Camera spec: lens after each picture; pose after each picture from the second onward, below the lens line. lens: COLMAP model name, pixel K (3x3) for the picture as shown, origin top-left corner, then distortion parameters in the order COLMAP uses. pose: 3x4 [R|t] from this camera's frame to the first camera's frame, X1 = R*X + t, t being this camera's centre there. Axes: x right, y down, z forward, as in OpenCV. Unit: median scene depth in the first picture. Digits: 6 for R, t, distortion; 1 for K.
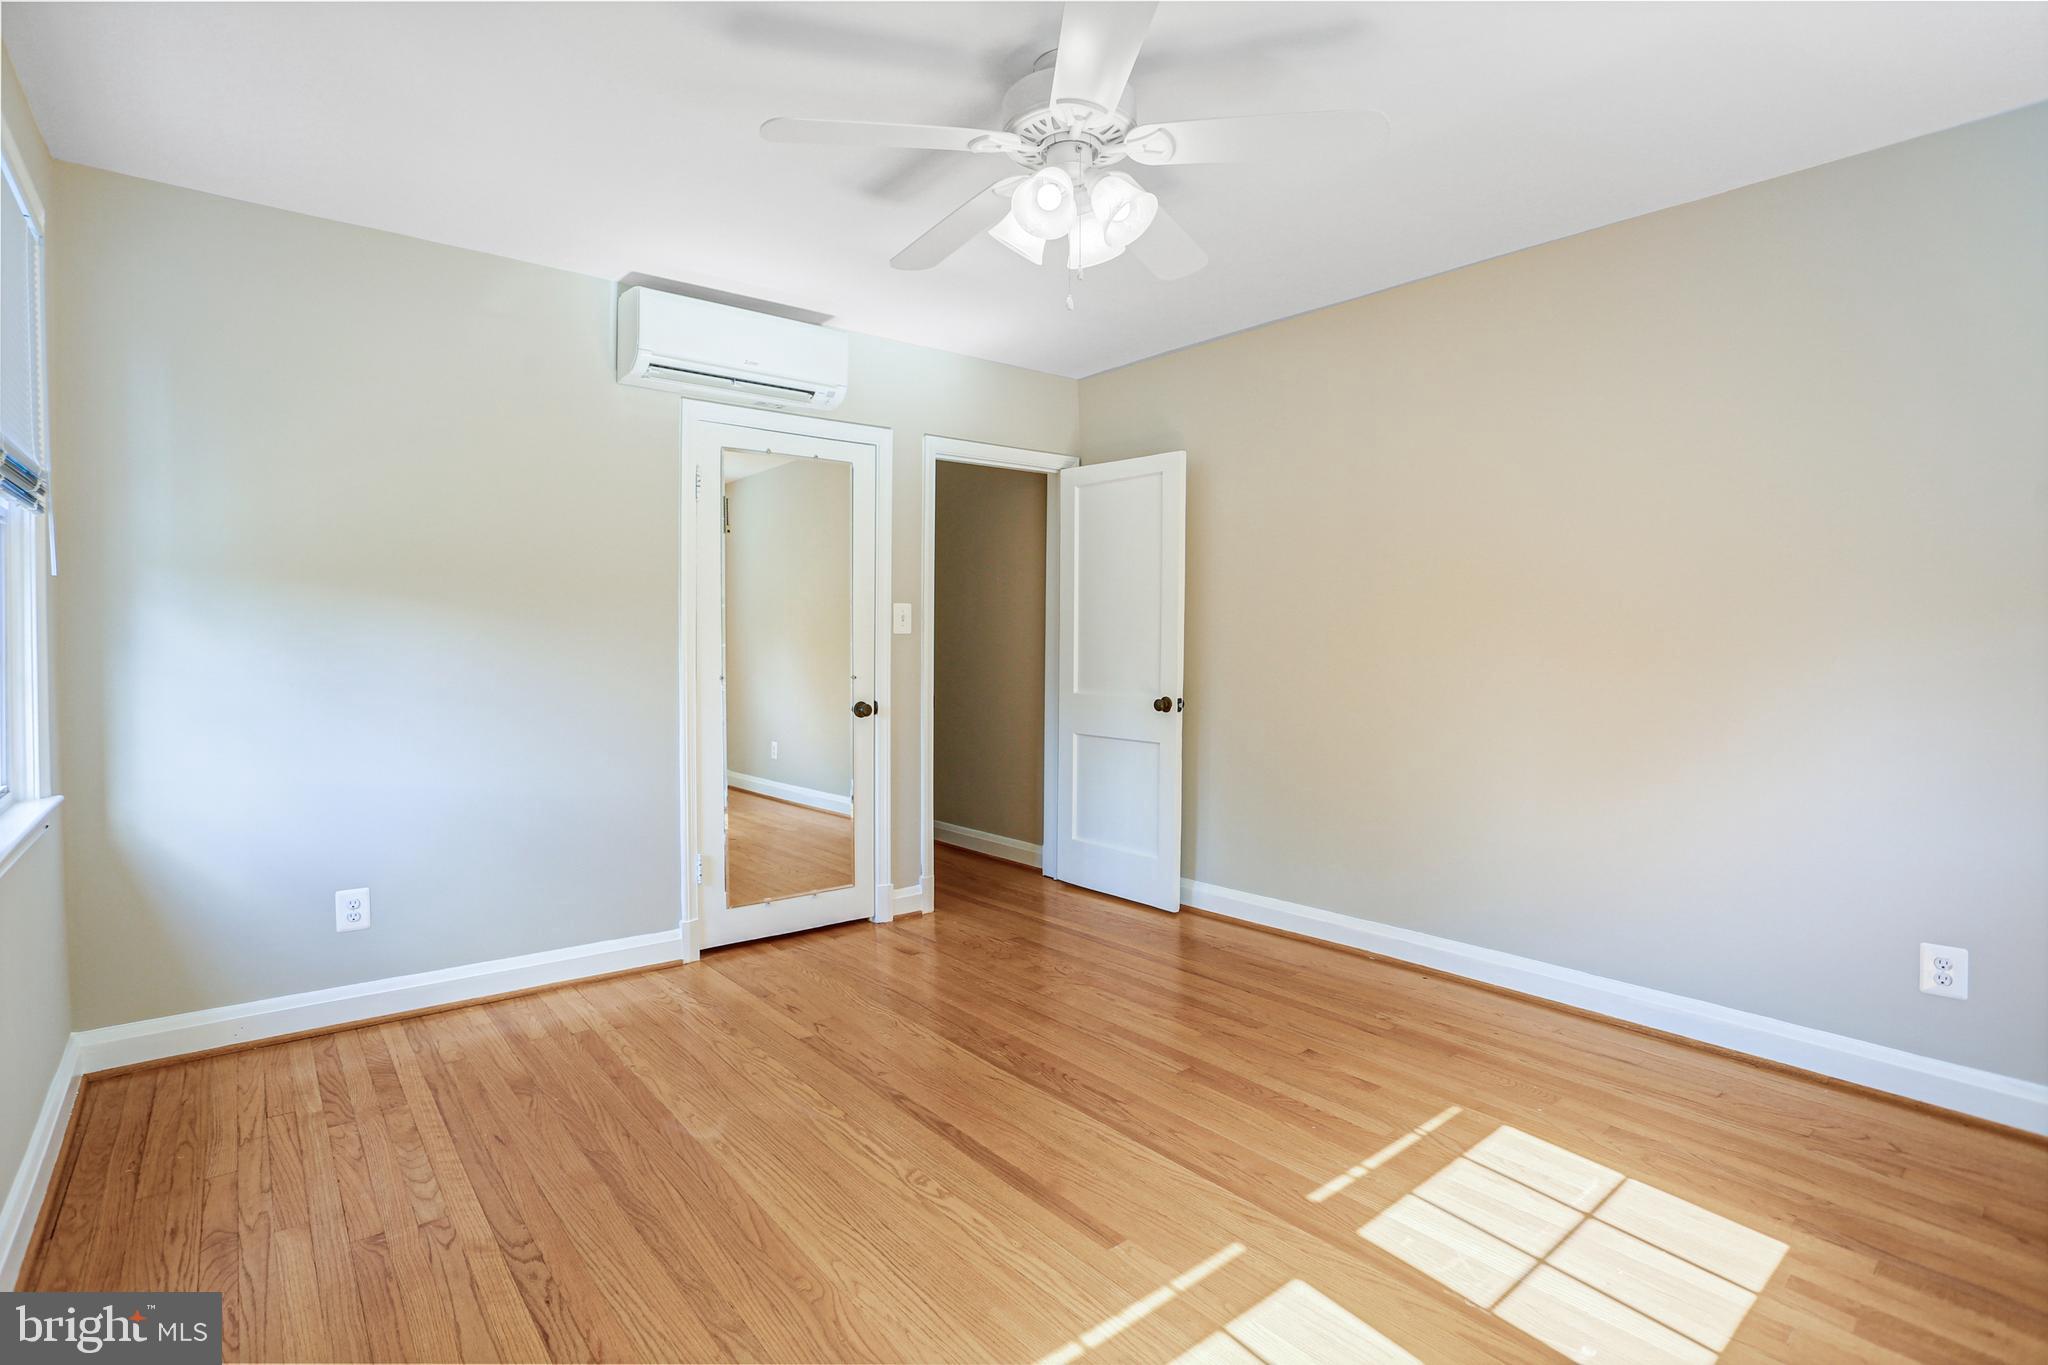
lens RADIAL K [[1000.2, 0, 1024.0], [0, 1000.2, 682.5], [0, 0, 1]] dist [-0.085968, 0.037889]
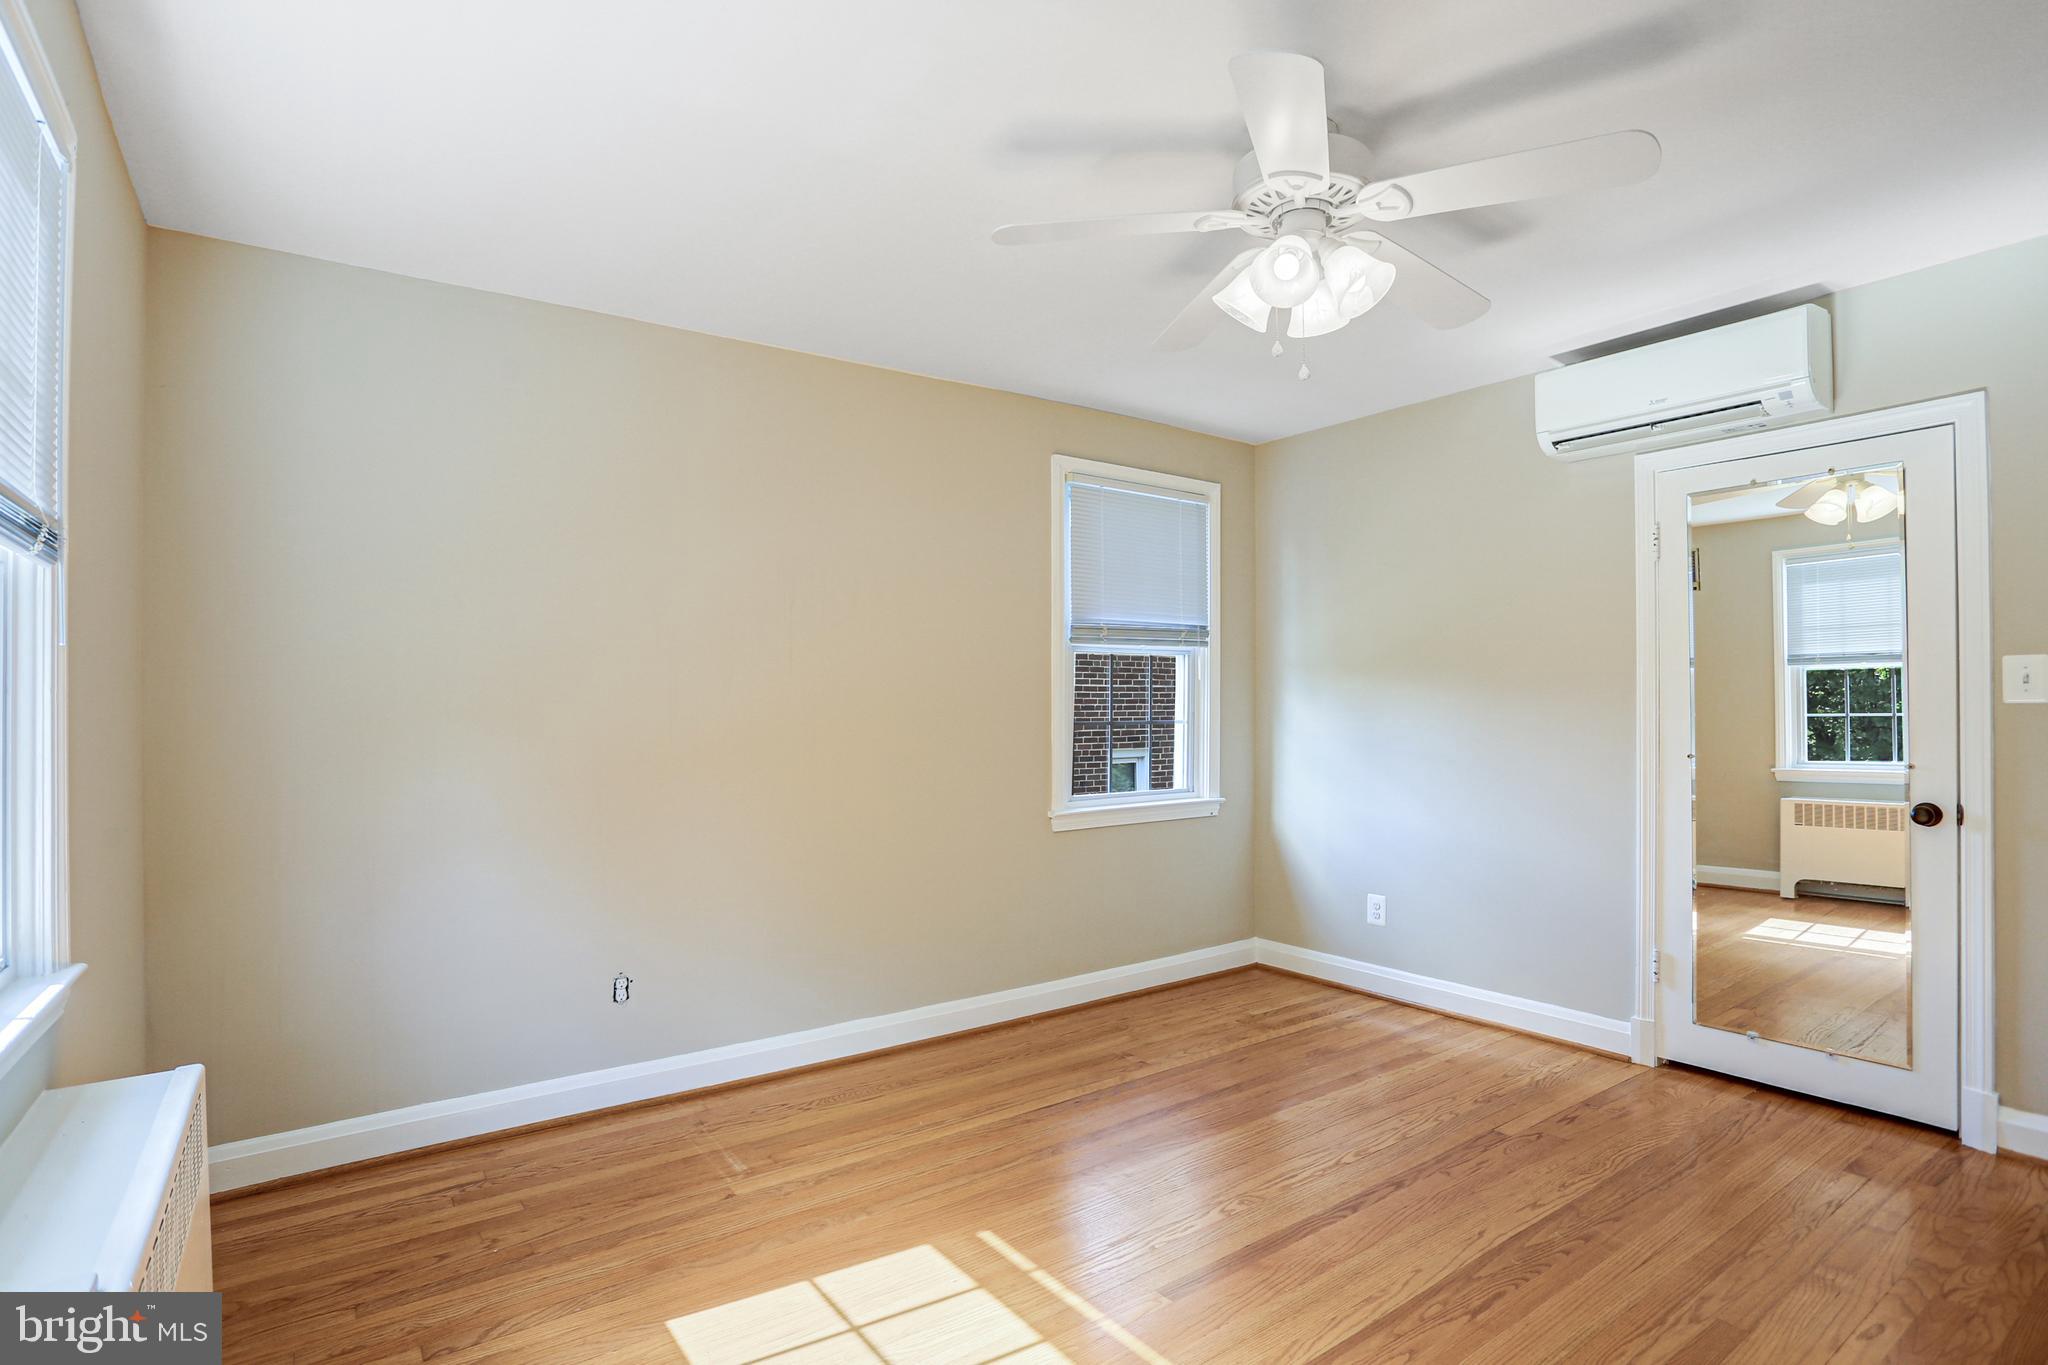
lens RADIAL K [[1010.7, 0, 998.2], [0, 1010.7, 697.2], [0, 0, 1]] dist [-0.045935, 0.016786]
pose [[-0.080061, -0.009653, -0.996743, 0.731156], [-0.033455, 0.999416, -0.006992, -0.035887], [0.996228, 0.032787, -0.080337, 0.542383]]
